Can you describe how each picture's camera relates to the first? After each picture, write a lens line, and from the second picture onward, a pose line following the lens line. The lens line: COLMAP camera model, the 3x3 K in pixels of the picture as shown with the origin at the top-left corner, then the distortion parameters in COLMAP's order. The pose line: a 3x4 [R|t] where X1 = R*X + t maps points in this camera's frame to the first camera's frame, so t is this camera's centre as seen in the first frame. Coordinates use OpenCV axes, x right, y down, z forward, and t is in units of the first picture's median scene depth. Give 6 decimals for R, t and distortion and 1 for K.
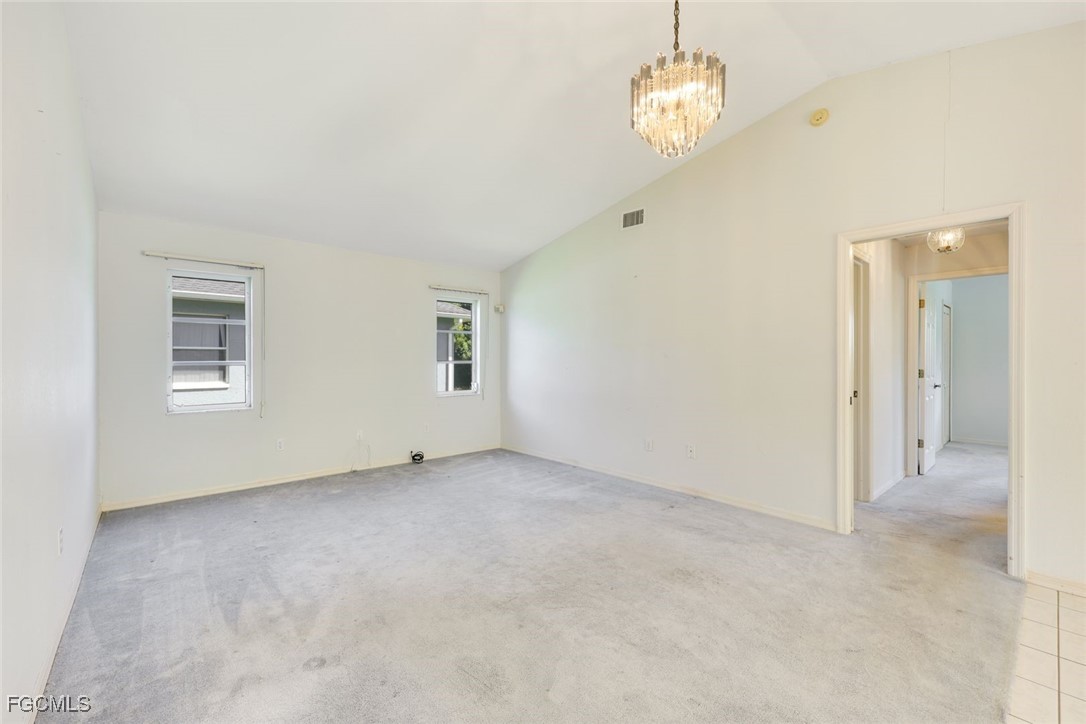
lens RADIAL K [[448.7, 0, 538.7], [0, 448.7, 361.8], [0, 0, 1]] dist [0.001656, 0.000213]
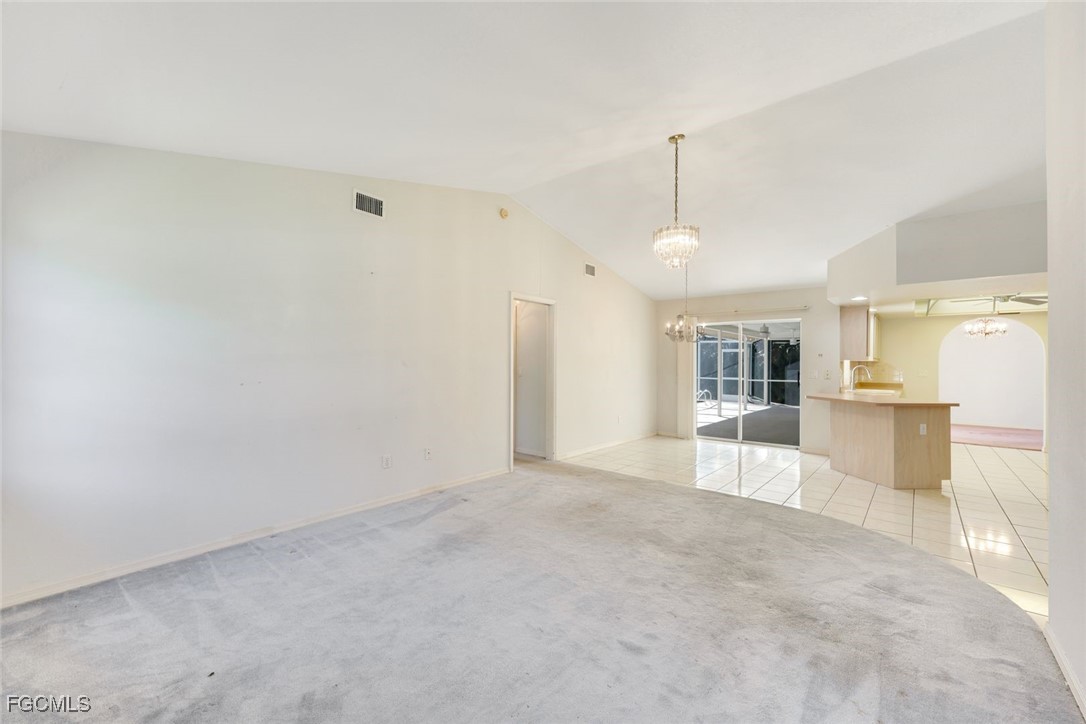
lens RADIAL K [[435.9, 0, 537.9], [0, 435.9, 359.5], [0, 0, 1]] dist [0.001287, 0.000108]
pose [[-0.139377, 0.005023, 0.990227, -0.850163], [-0.003628, 0.999978, -0.005583, -0.024398], [-0.990233, -0.004371, -0.139356, 1.026951]]
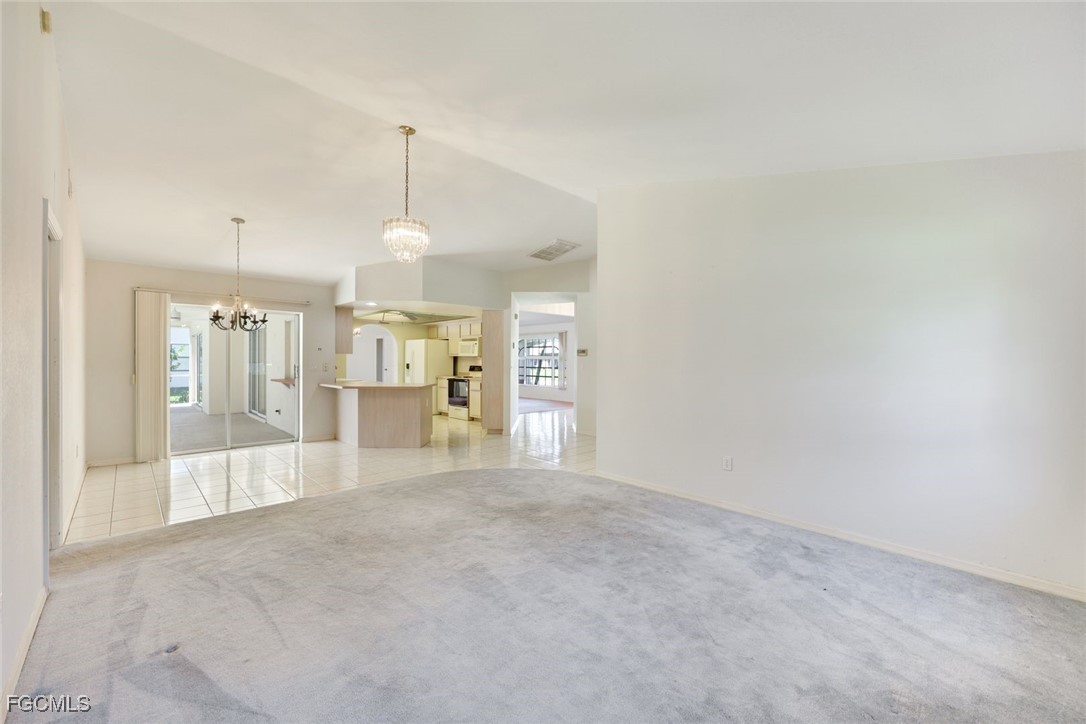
lens RADIAL K [[435.9, 0, 537.9], [0, 435.9, 359.5], [0, 0, 1]] dist [0.001287, 0.000108]
pose [[-0.999081, -0.007935, -0.042128, -0.124654], [-0.008131, 0.999957, 0.004483, -0.026396], [0.042090, 0.004822, -0.999102, 1.607093]]
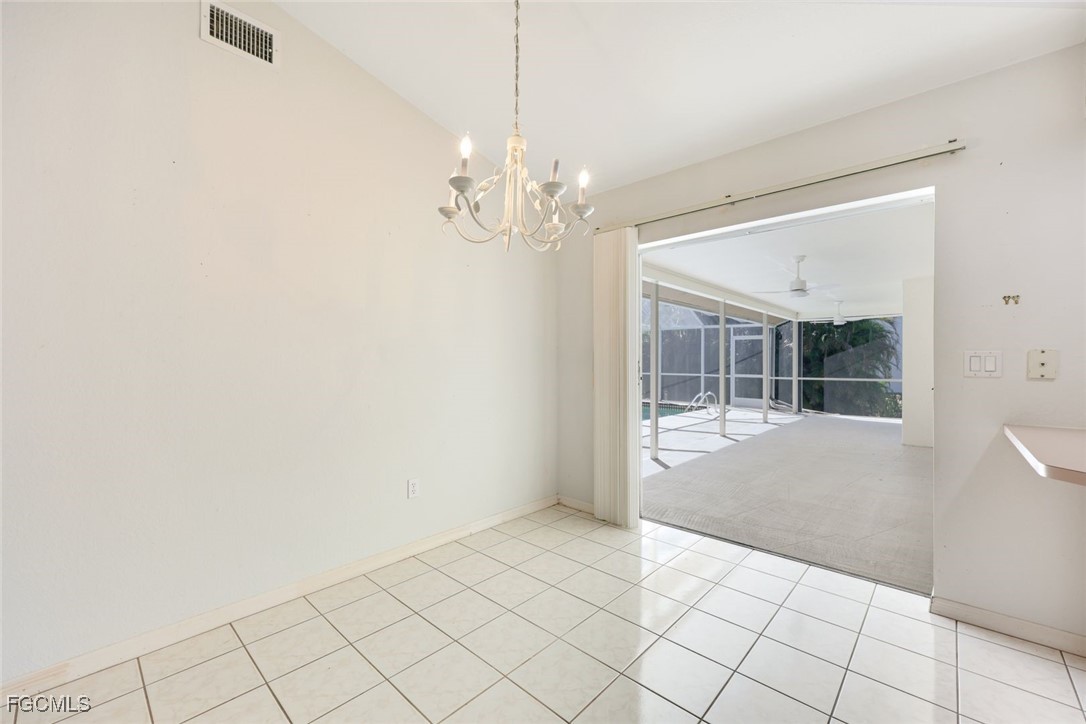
lens RADIAL K [[435.9, 0, 537.9], [0, 435.9, 359.5], [0, 0, 1]] dist [0.001287, 0.000108]
pose [[-0.096347, -0.002037, 0.995346, 0.293898], [-0.000750, 0.999998, 0.001973, 0.015414], [-0.995348, -0.000557, -0.096349, 0.246492]]
